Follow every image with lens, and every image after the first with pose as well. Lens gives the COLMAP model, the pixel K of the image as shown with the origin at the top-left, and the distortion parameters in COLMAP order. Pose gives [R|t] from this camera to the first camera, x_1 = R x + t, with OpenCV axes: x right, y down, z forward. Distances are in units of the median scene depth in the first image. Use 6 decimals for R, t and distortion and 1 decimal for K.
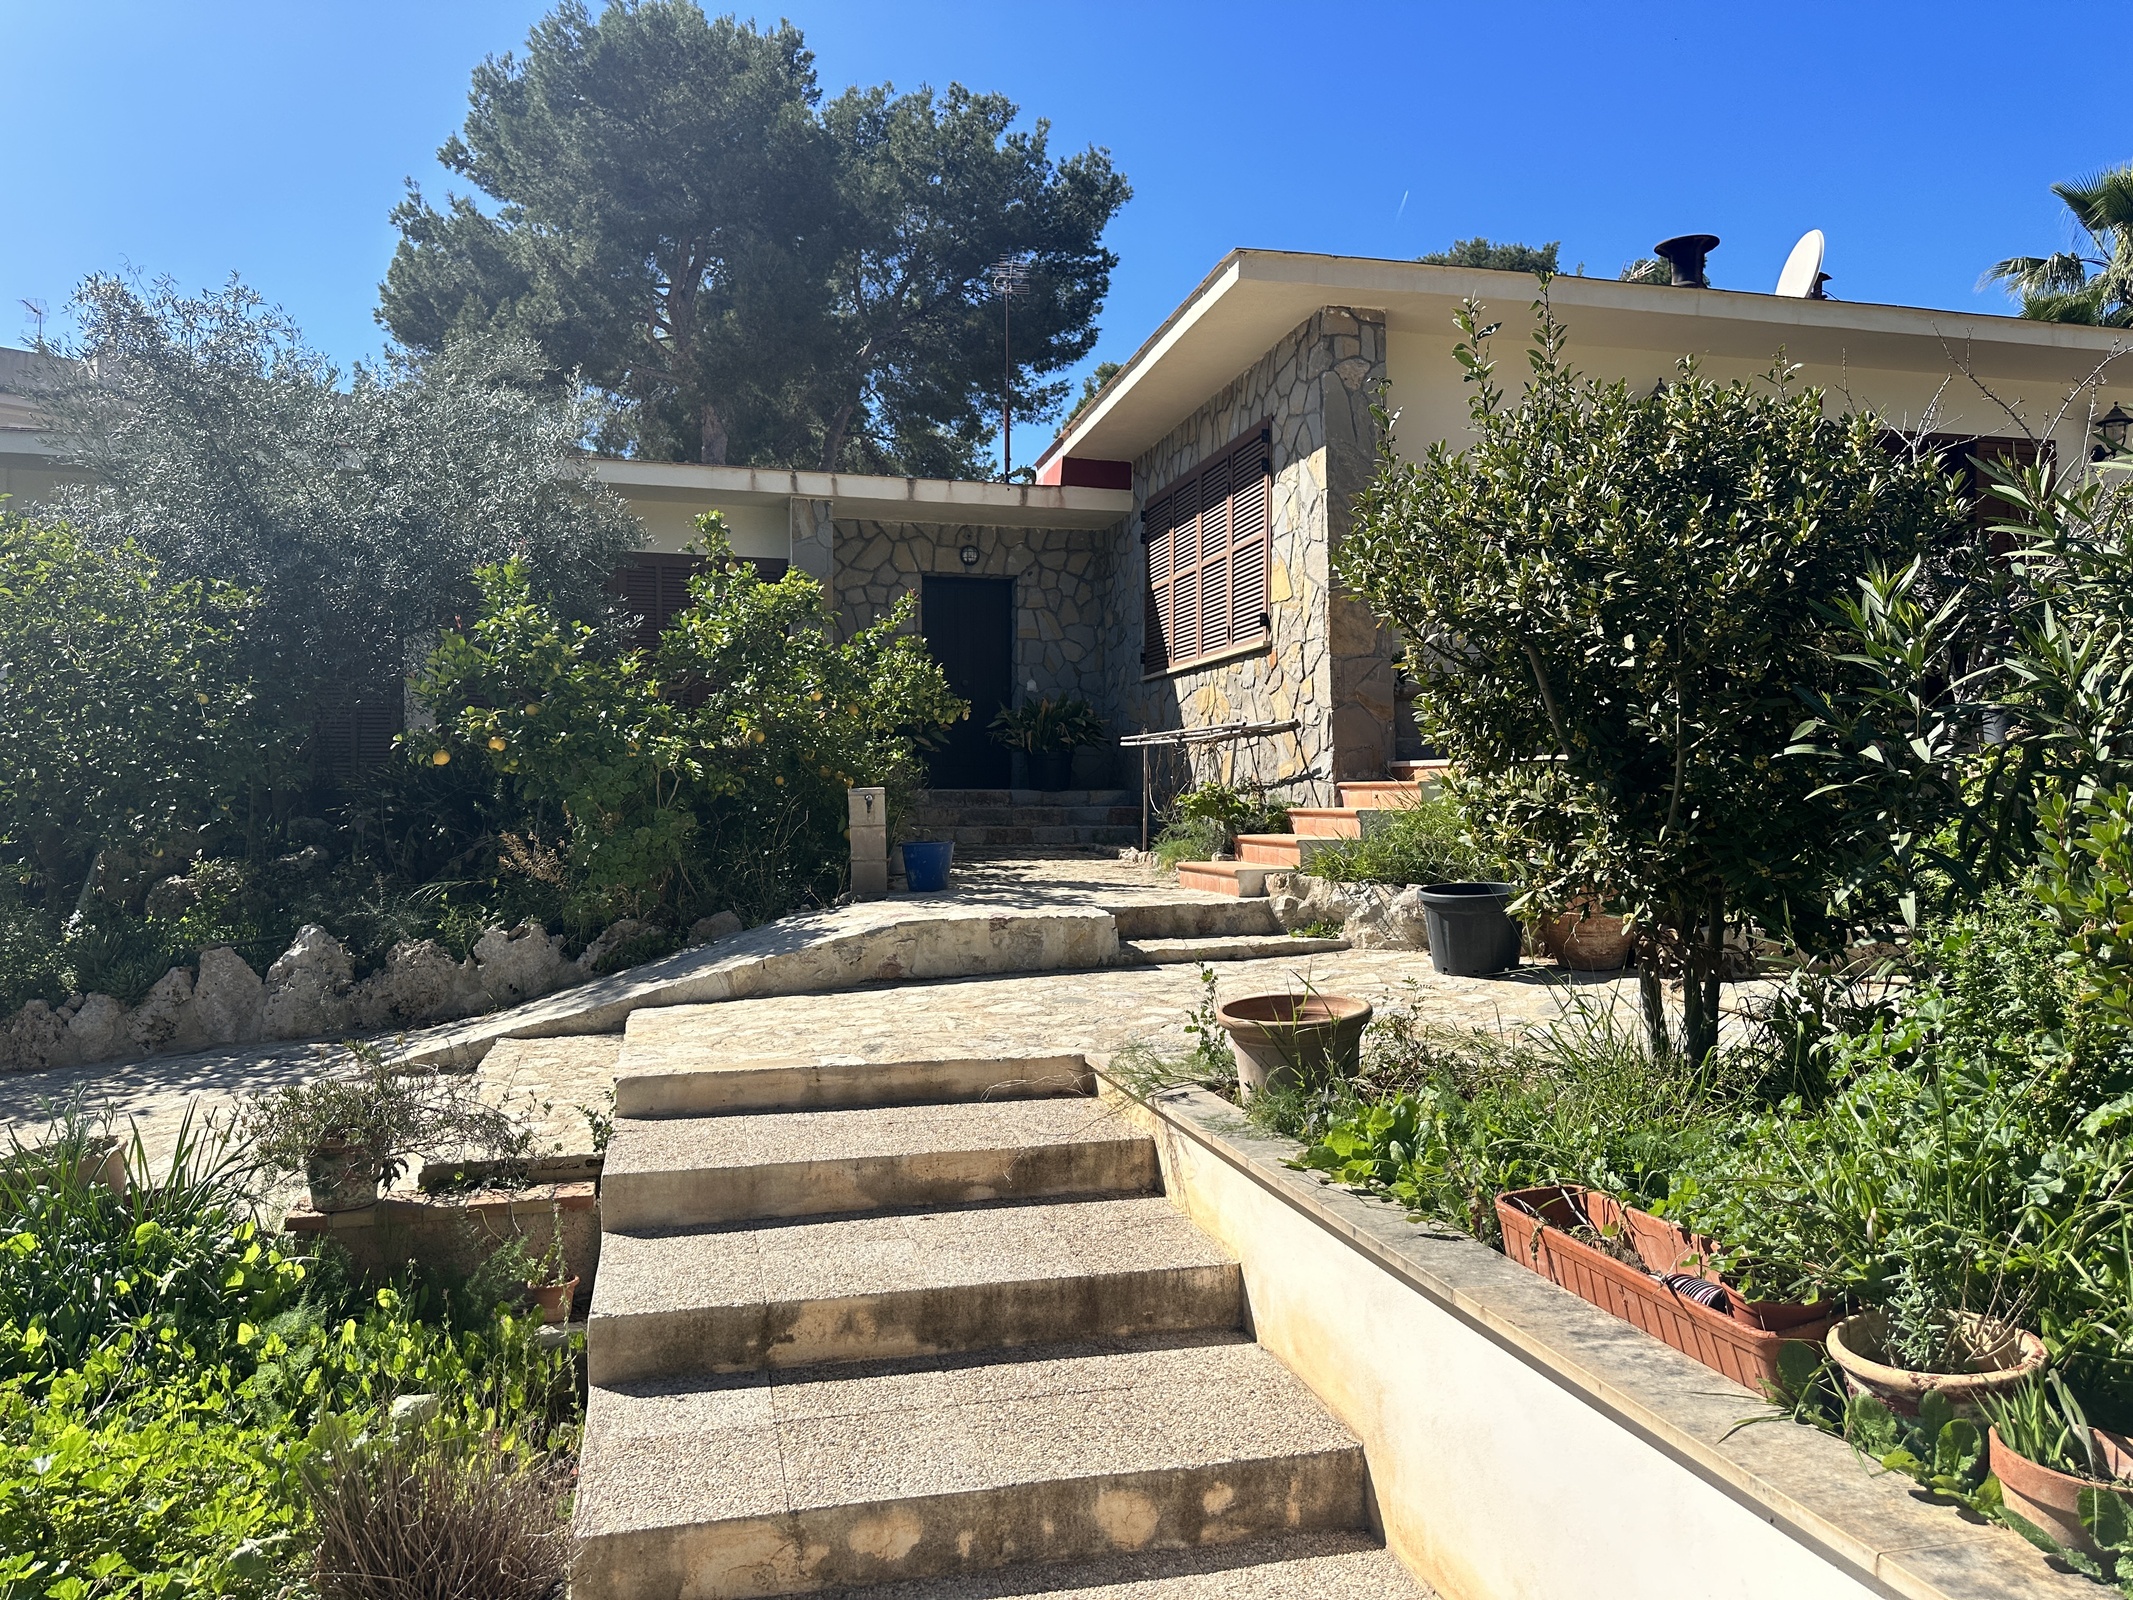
lens RADIAL K [[1517.1, 0, 1060.7], [0, 1517.1, 801.1], [0, 0, 1]] dist [0.031456, 0.000457]
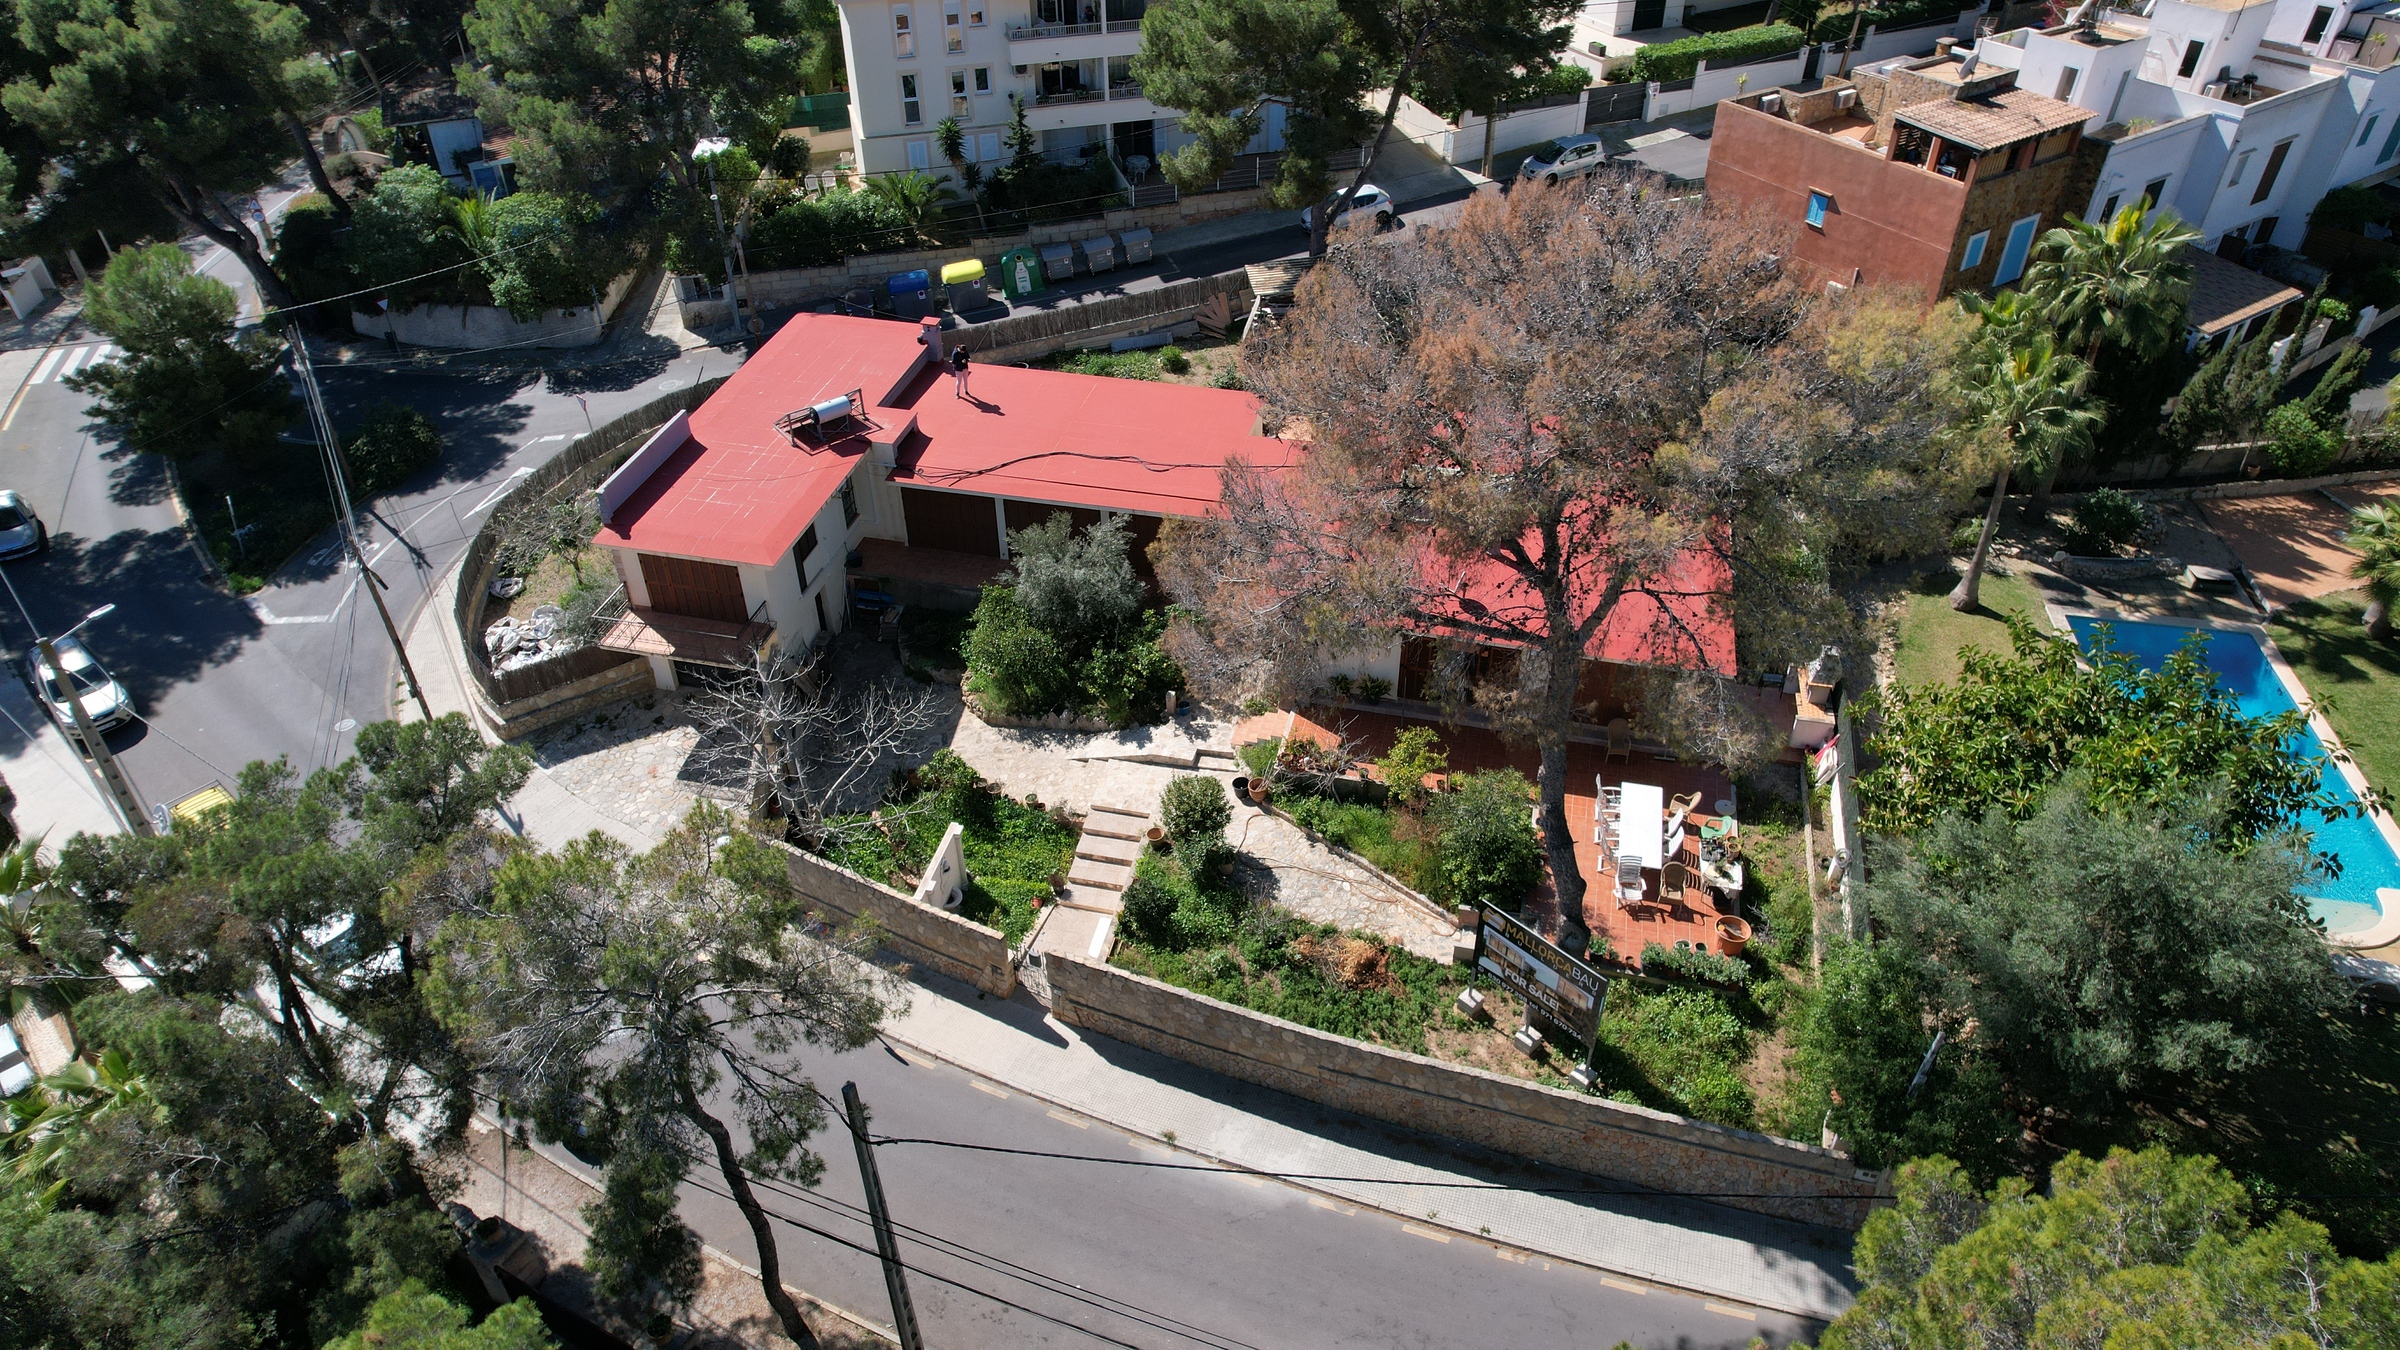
lens RADIAL K [[1545.0, 0, 1205.1], [0, 1545.0, 677.7], [0, 0, 1]] dist [-0.067341, 0.055725]
pose [[0.895097, 0.269781, -0.354993, 1.056107], [0.003622, 0.791751, 0.610833, -1.902394], [0.445857, -0.548040, 0.707717, -1.468382]]
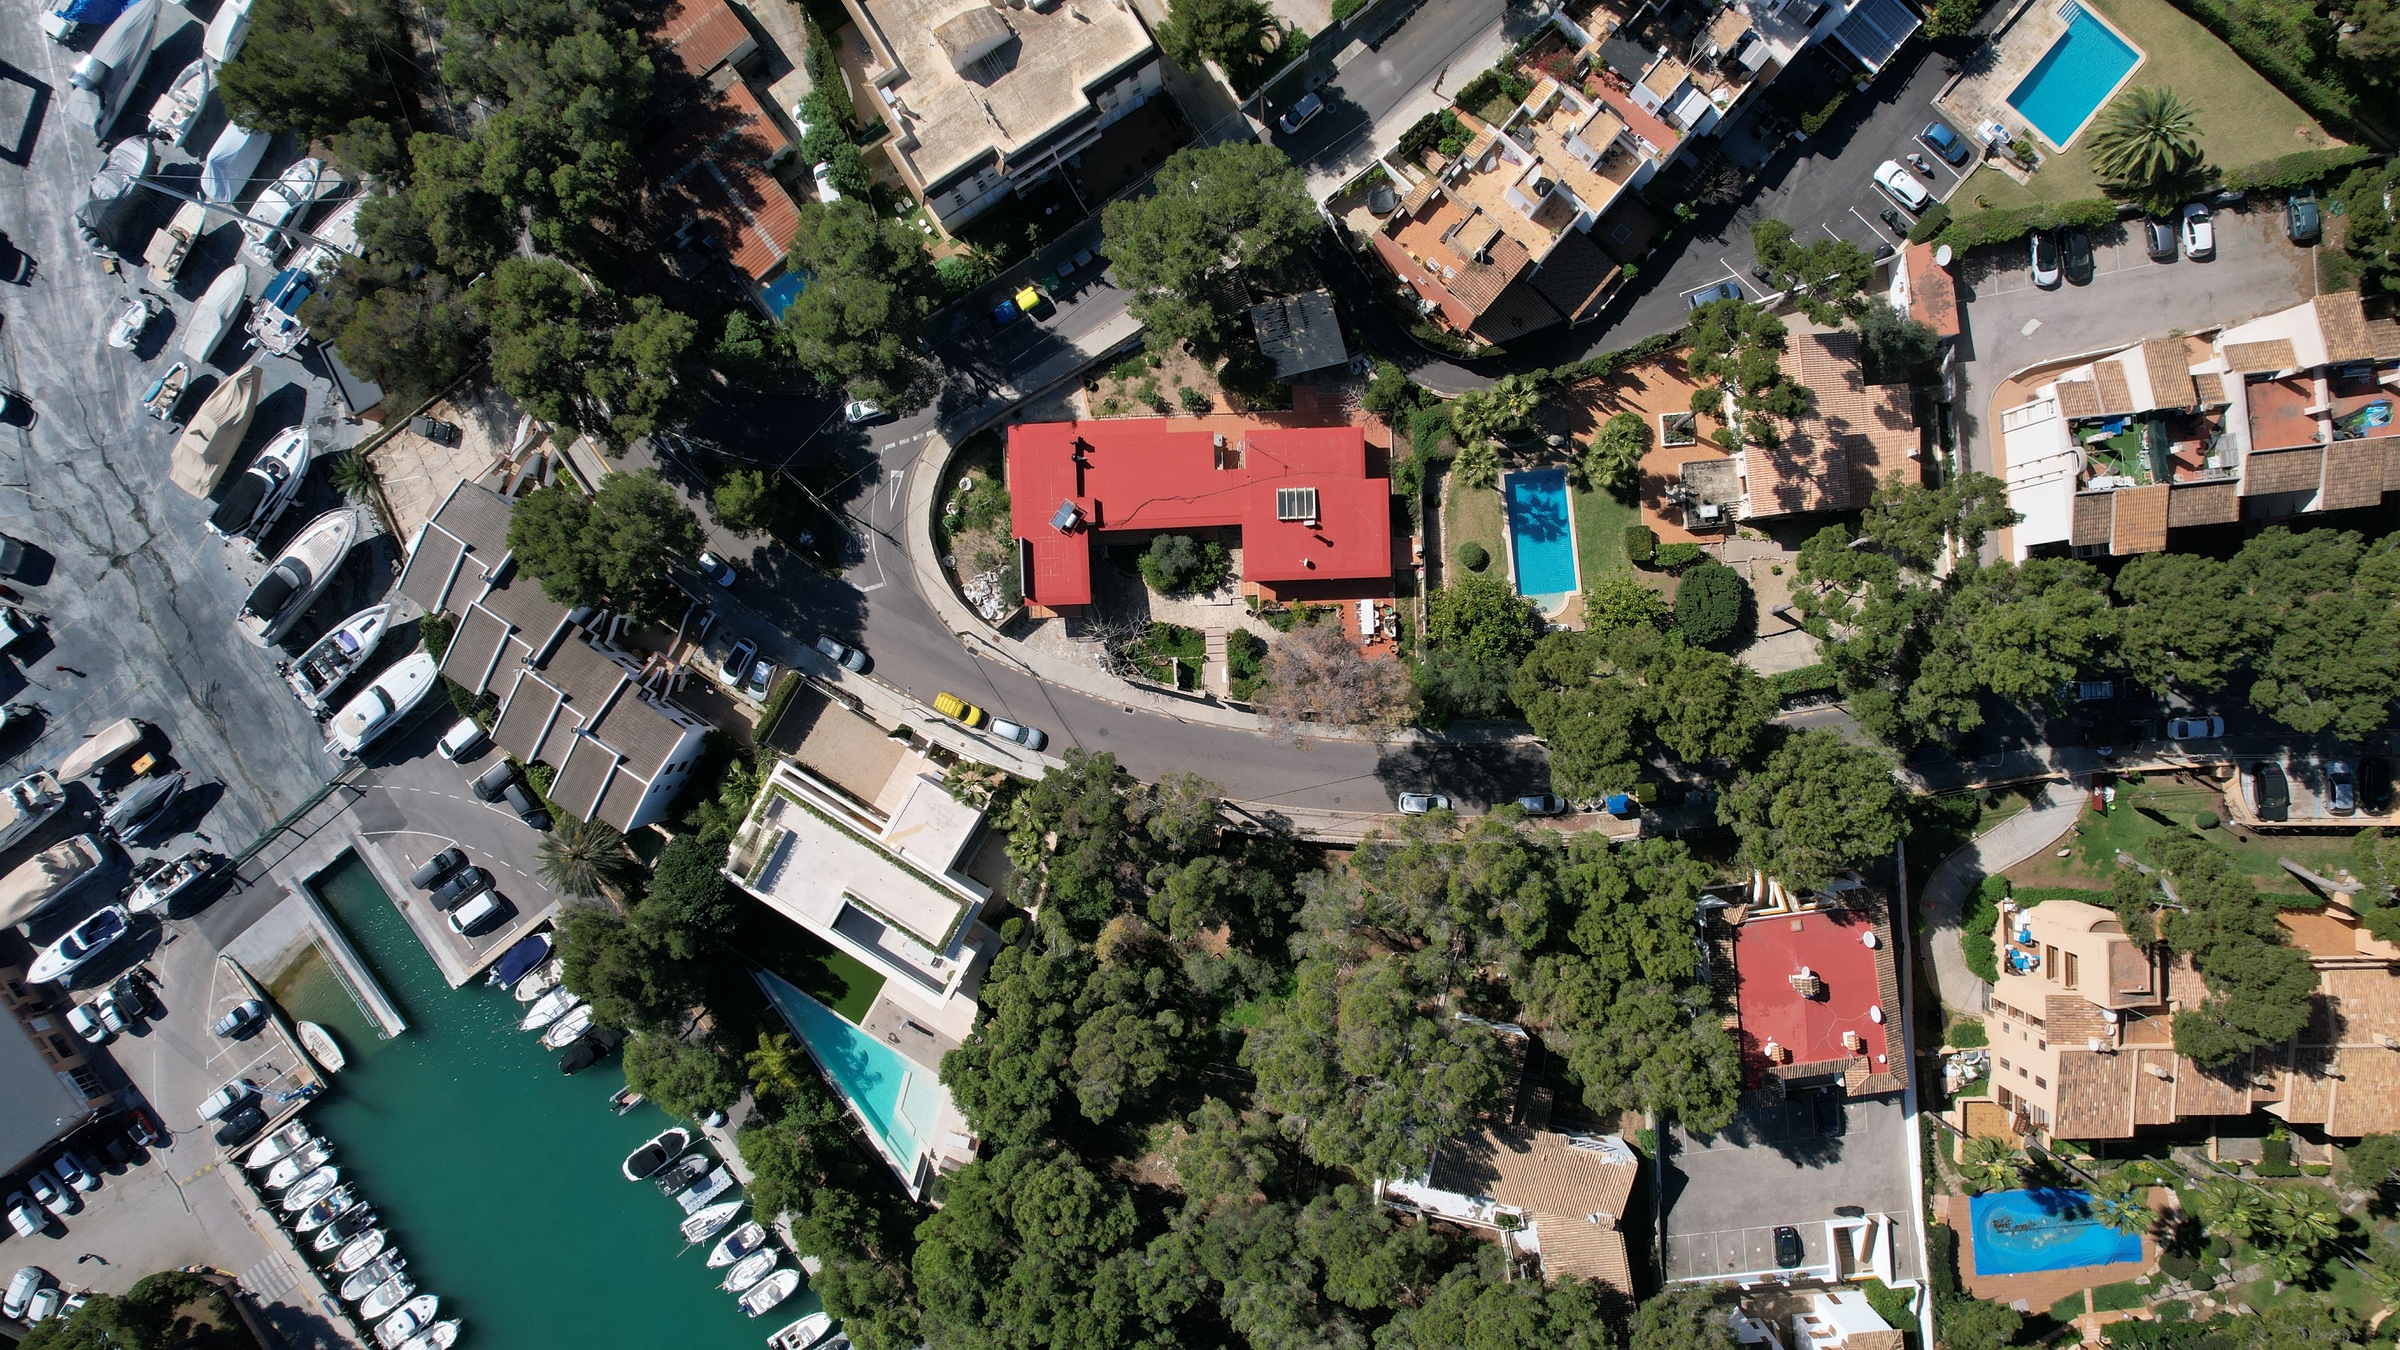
lens RADIAL K [[1545.0, 0, 1210.2], [0, 1545.0, 676.6], [0, 0, 1]] dist [-0.067341, 0.055725]
pose [[0.980814, 0.192367, -0.031608, 0.279962], [0.033689, -0.007552, 0.999404, -9.471825], [0.192014, -0.981294, -0.013888, 0.208194]]
